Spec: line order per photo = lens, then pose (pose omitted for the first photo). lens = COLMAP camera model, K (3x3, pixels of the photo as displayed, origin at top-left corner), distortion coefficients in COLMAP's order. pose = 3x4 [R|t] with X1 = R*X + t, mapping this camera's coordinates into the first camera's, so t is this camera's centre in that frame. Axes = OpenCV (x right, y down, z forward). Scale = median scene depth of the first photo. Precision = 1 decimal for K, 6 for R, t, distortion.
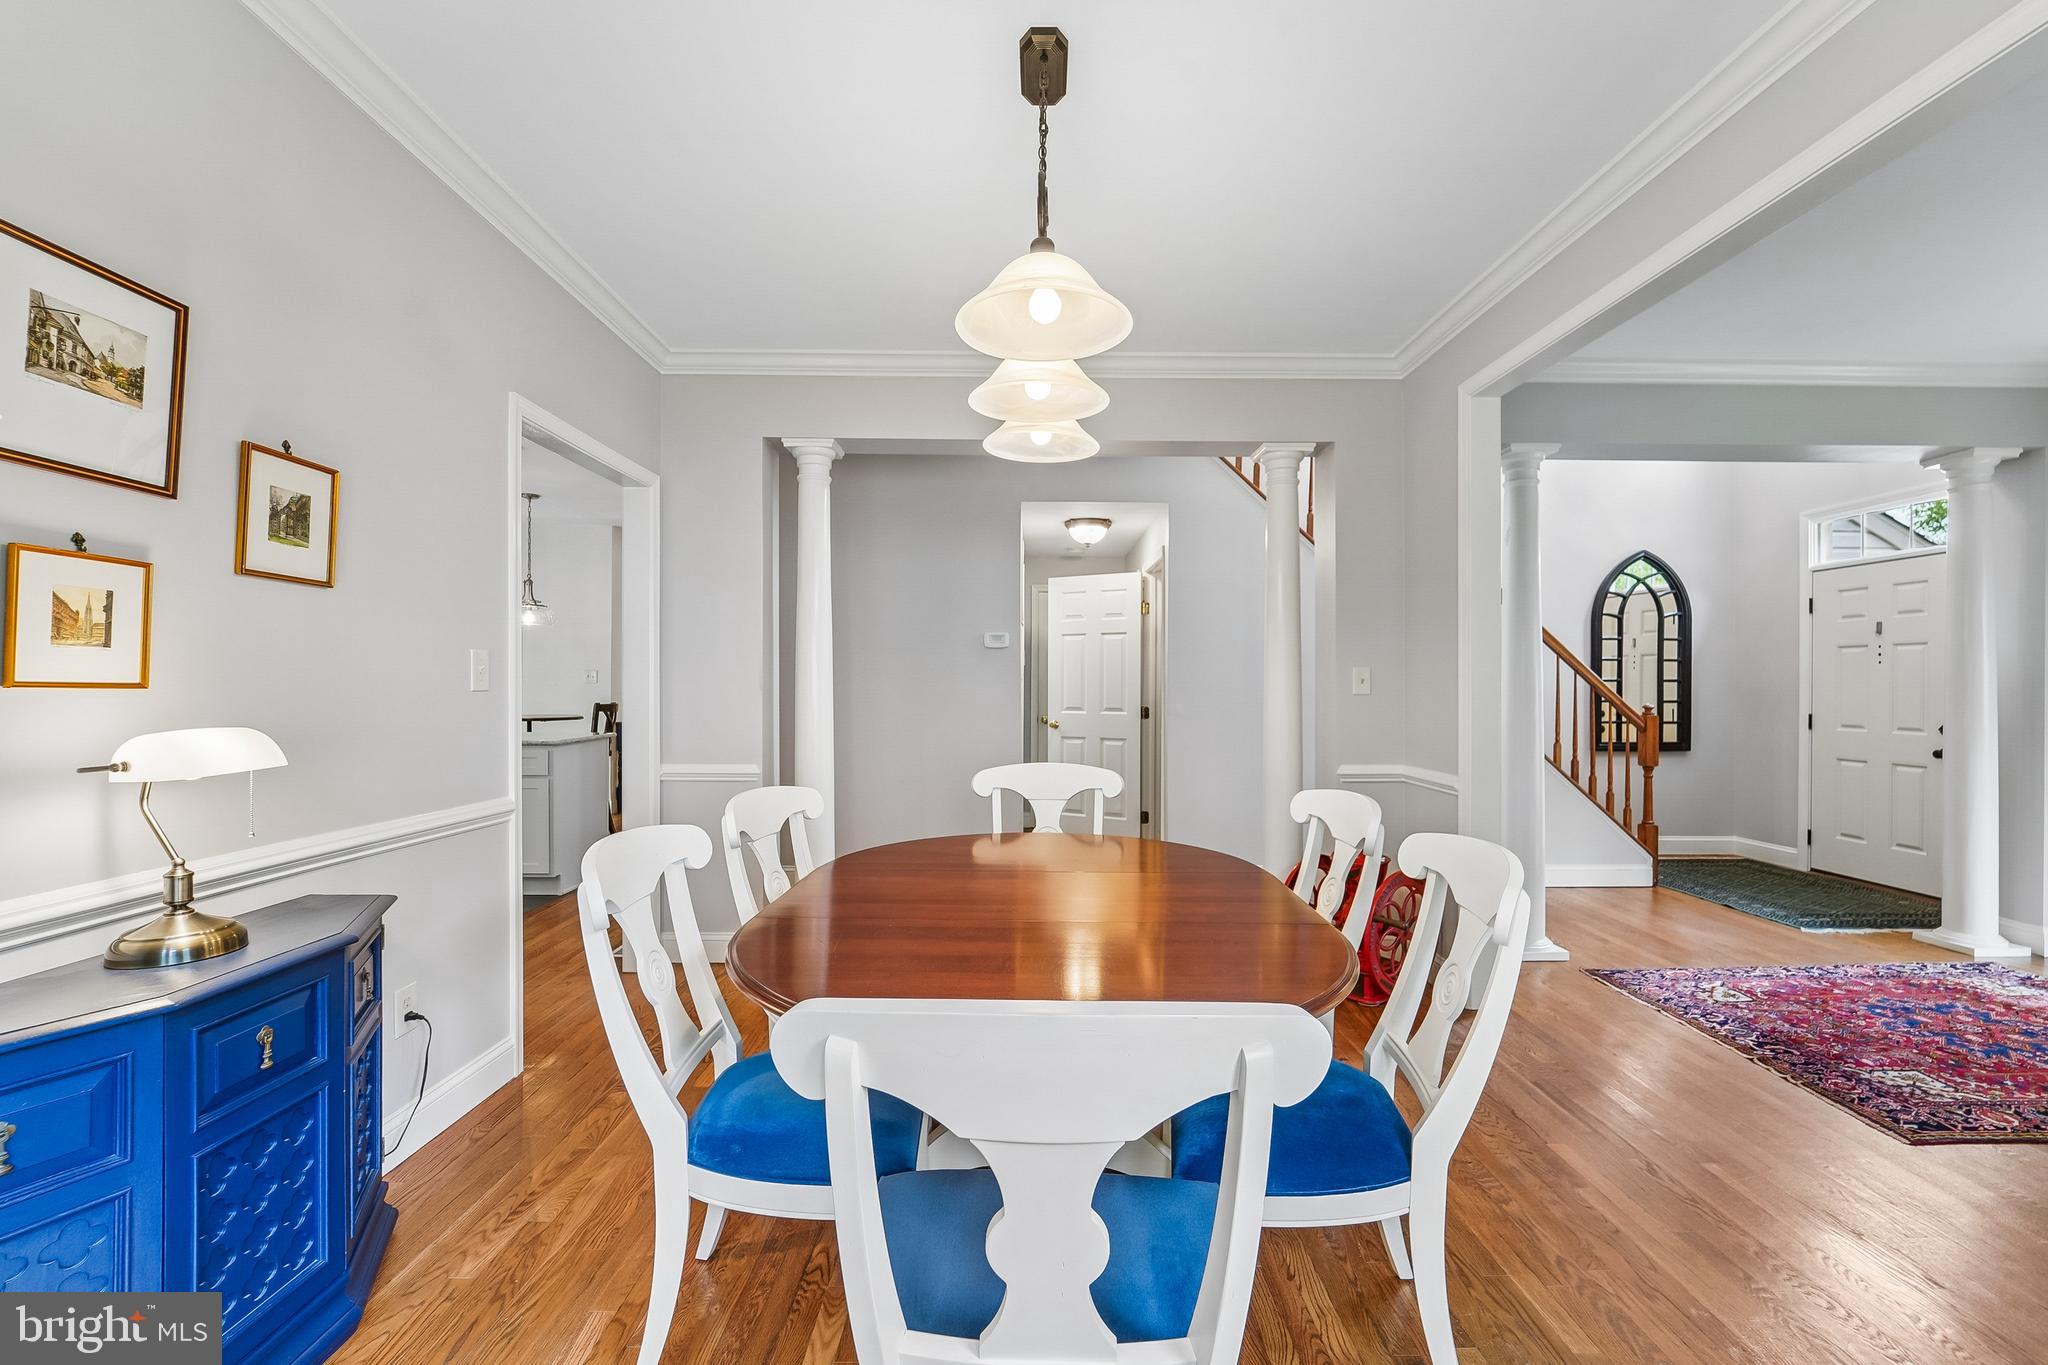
lens RADIAL K [[836.5, 0, 1038.8], [0, 836.5, 692.0], [0, 0, 1]] dist [-0.013736, 0.002022]
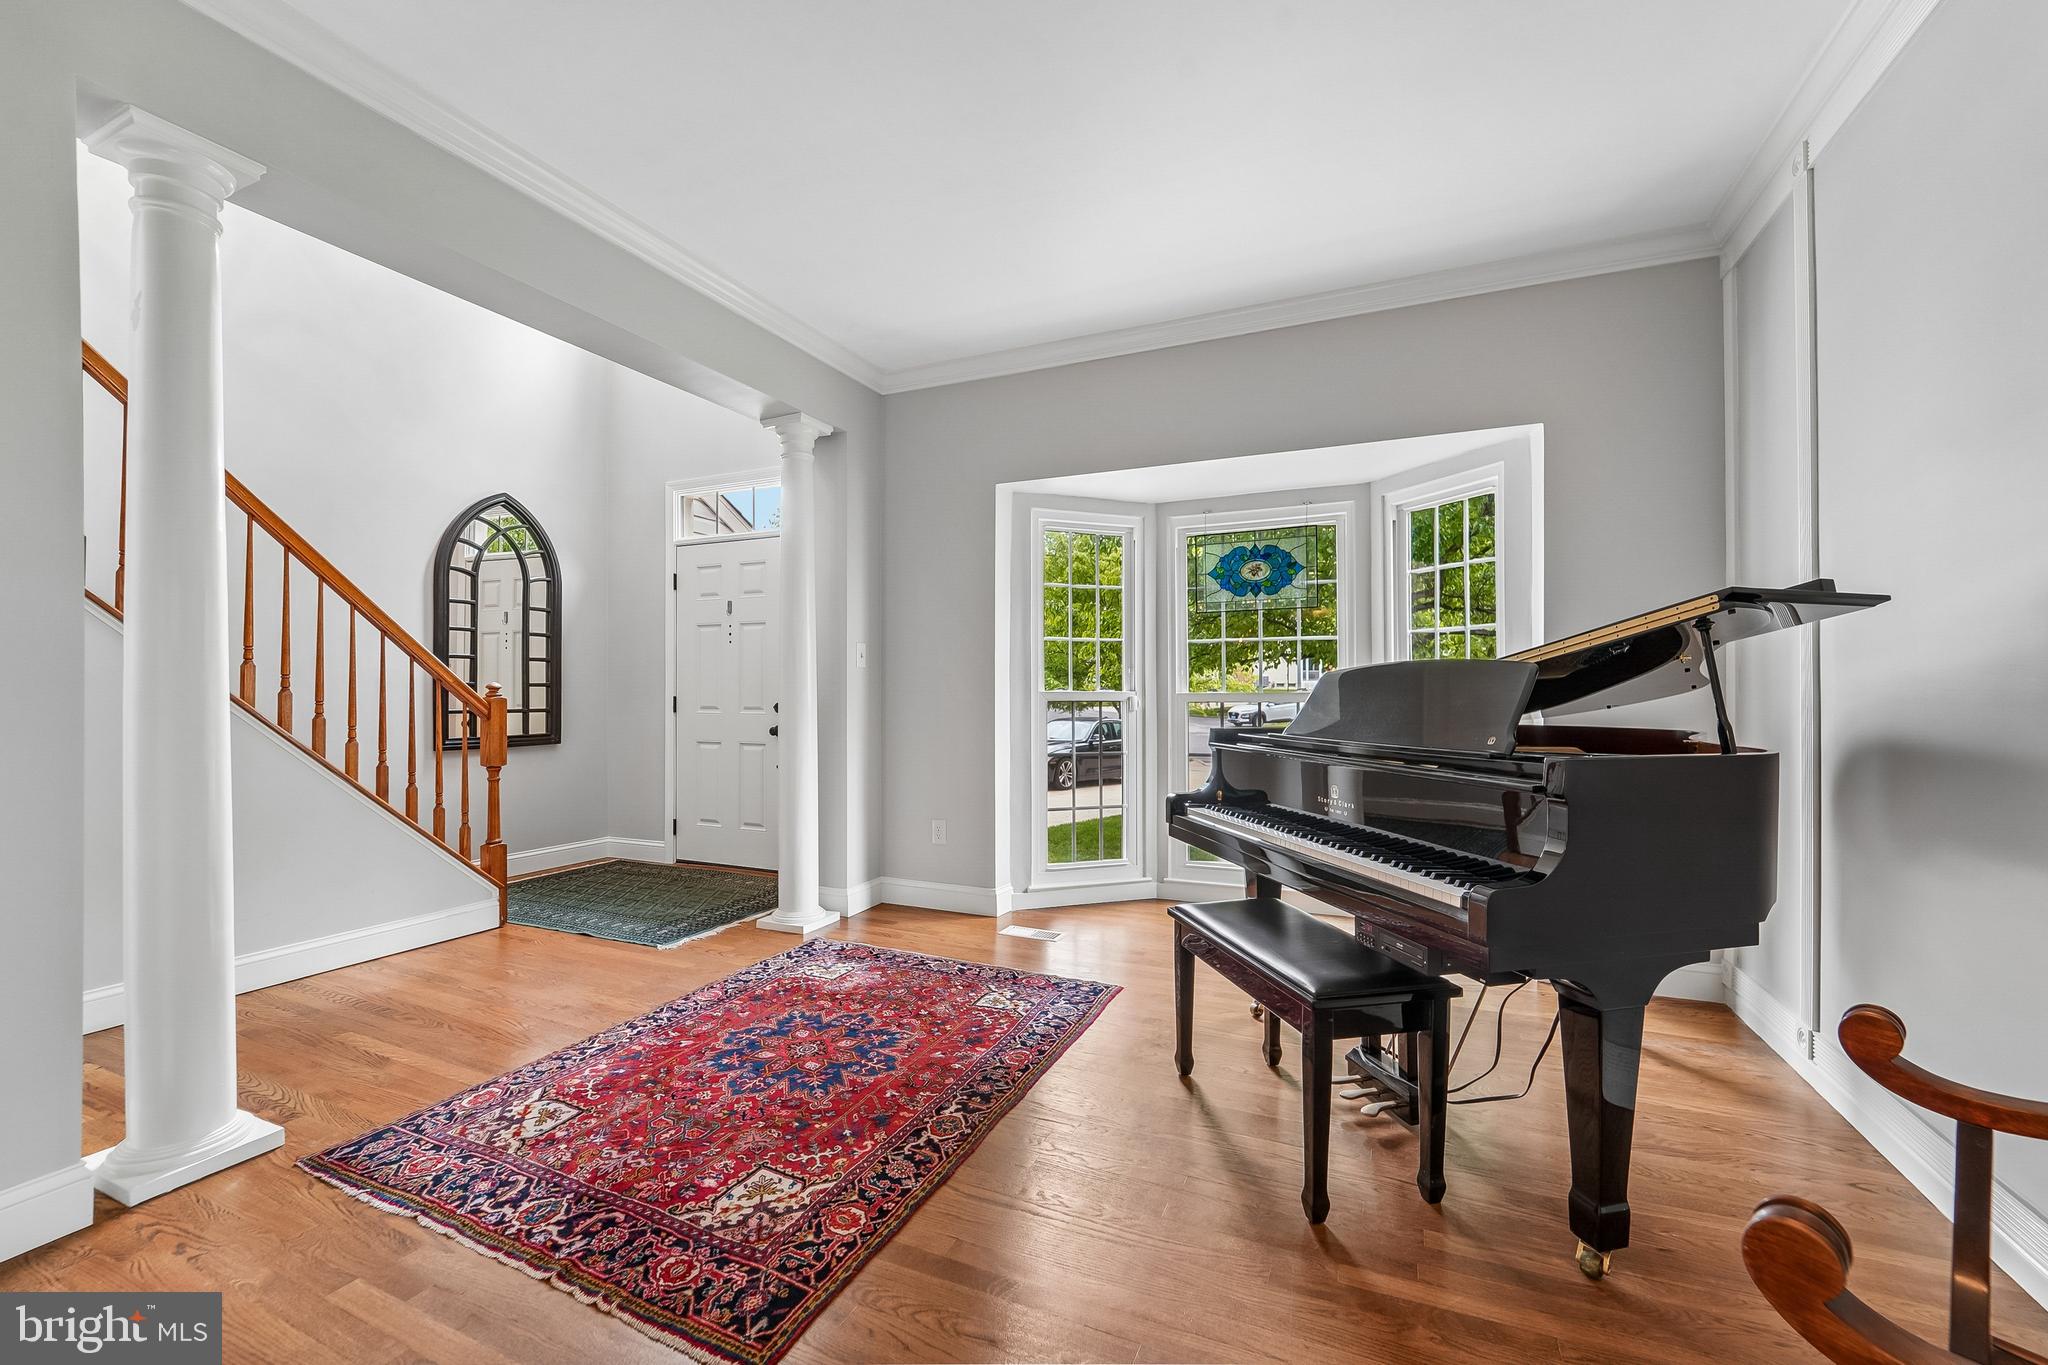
lens RADIAL K [[836.5, 0, 1036.7], [0, 836.5, 690.1], [0, 0, 1]] dist [-0.013736, 0.002022]
pose [[0.418241, 0.001162, 0.908335, 0.352313], [0.004695, 0.999983, -0.003441, 0.035241], [-0.908324, 0.005704, 0.418229, 0.332638]]
